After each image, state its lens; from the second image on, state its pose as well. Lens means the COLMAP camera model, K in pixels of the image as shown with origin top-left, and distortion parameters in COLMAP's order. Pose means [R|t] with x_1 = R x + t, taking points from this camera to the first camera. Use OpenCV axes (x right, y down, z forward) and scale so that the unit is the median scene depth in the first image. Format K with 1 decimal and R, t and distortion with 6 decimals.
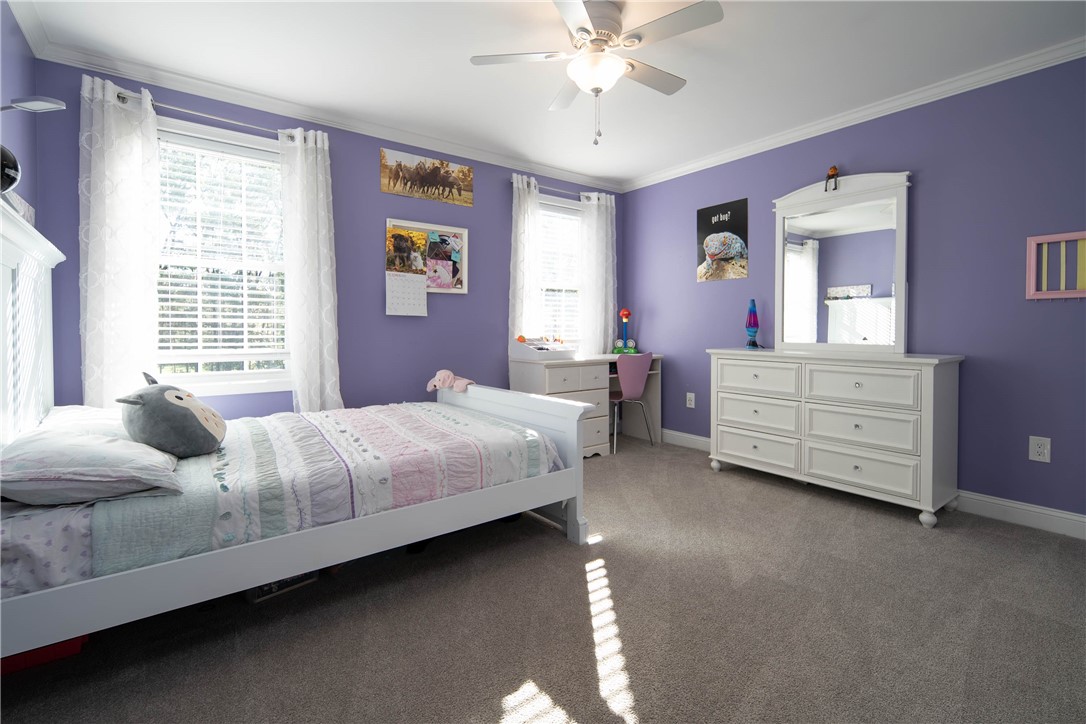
lens RADIAL K [[495.3, 0, 571.0], [0, 495.3, 340.6], [0, 0, 1]] dist [0.002176, -0.000337]
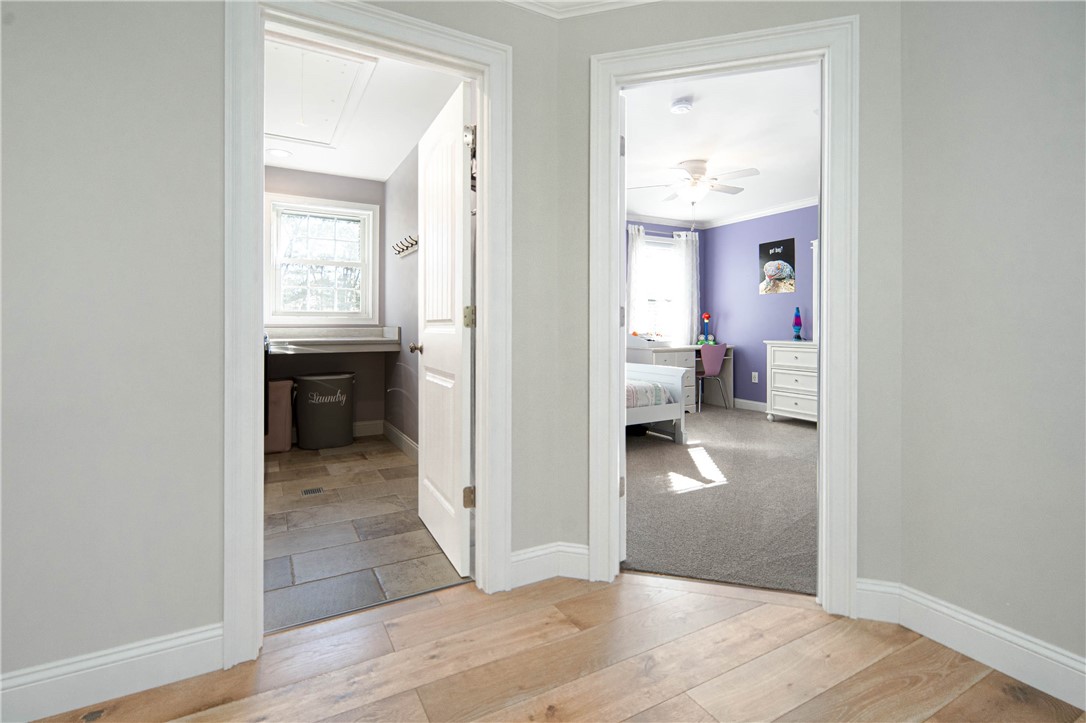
lens RADIAL K [[495.3, 0, 535.3], [0, 495.3, 329.8], [0, 0, 1]] dist [0.002176, -0.000337]
pose [[0.976953, 0.000533, -0.213452, -0.073784], [-0.004167, 0.999854, -0.016572, 0.010585], [0.213412, 0.017080, 0.976813, -0.544243]]
